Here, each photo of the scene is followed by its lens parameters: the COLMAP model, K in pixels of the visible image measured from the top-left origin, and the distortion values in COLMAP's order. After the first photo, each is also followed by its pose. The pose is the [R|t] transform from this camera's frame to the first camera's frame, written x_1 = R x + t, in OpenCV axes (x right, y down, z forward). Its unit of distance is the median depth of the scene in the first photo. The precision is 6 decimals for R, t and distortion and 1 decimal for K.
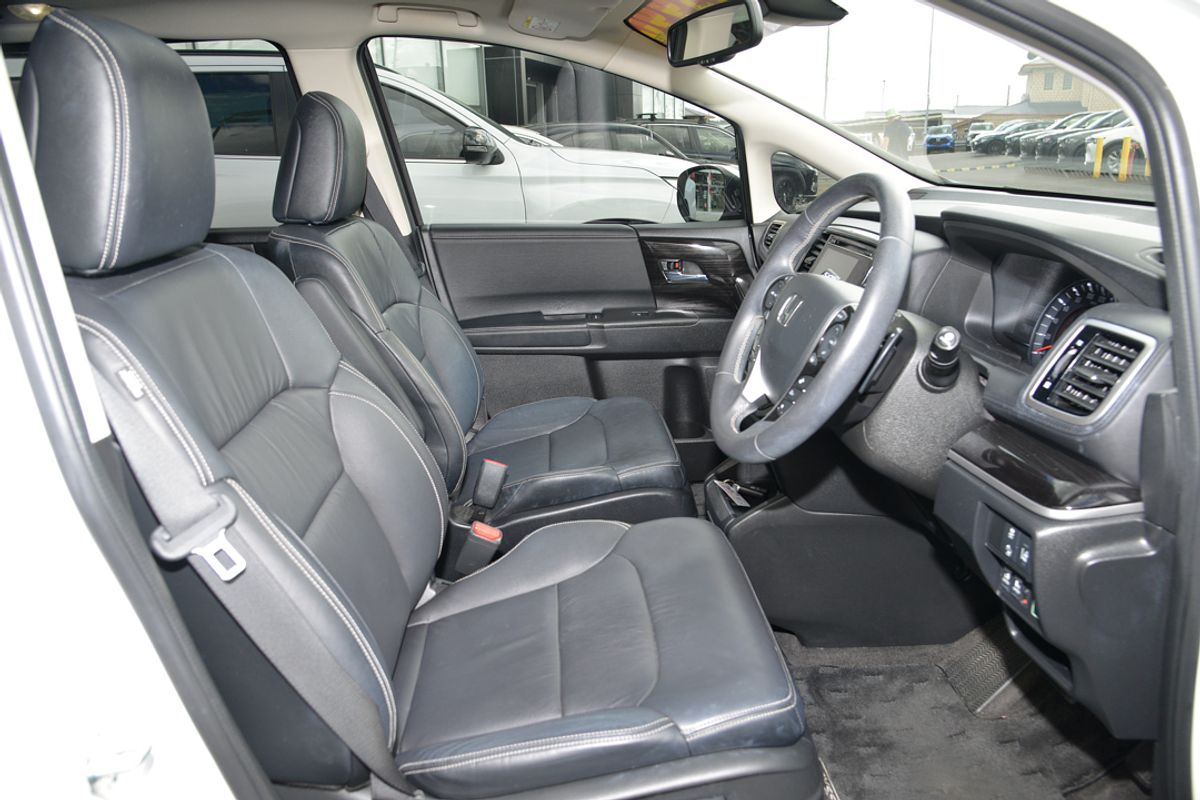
lens RADIAL K [[830.0, 0, 600.0], [0, 830.0, 400.0], [0, 0, 1]] dist [-0.006462, -0.000781]
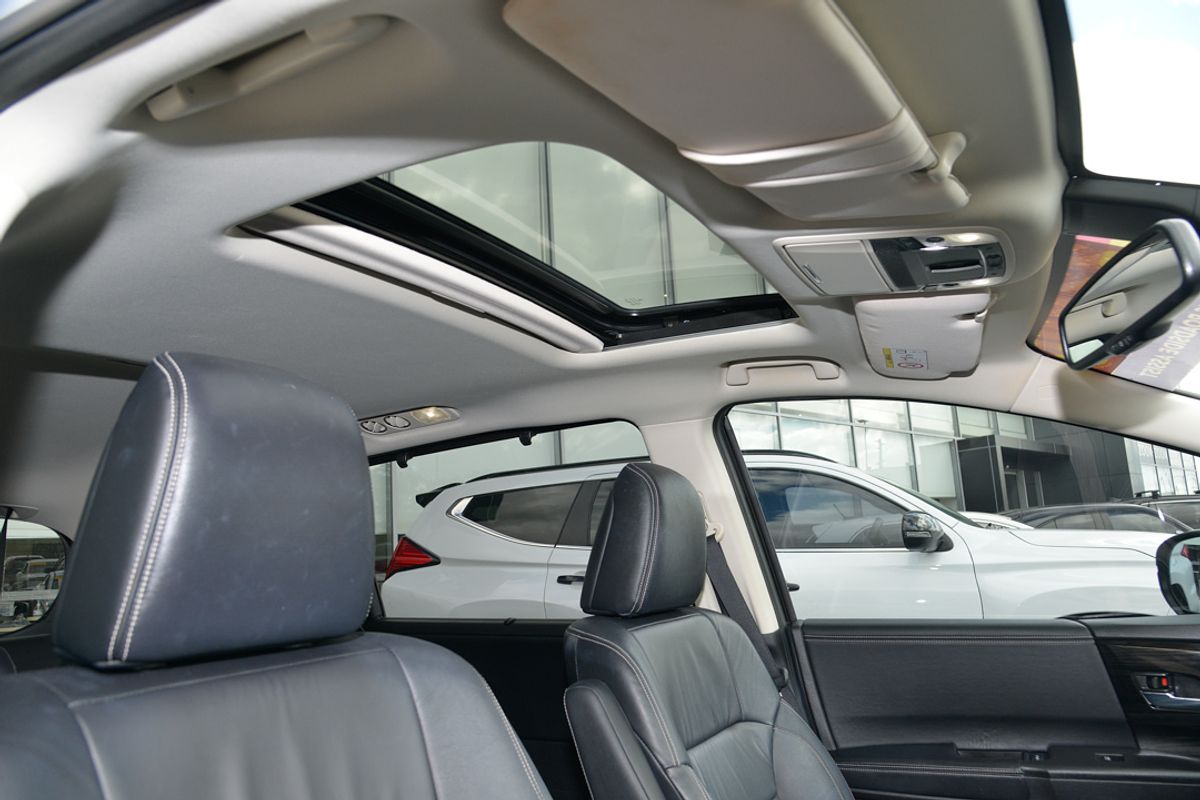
lens RADIAL K [[854.8, 0, 599.8], [0, 854.8, 417.2], [0, 0, 1]] dist [-0.124328, 0.054154]
pose [[0.854882, -0.103762, -0.508341, 0.056500], [-0.125502, 0.909340, -0.396673, -0.044345], [0.503415, 0.402906, 0.764356, 0.211527]]
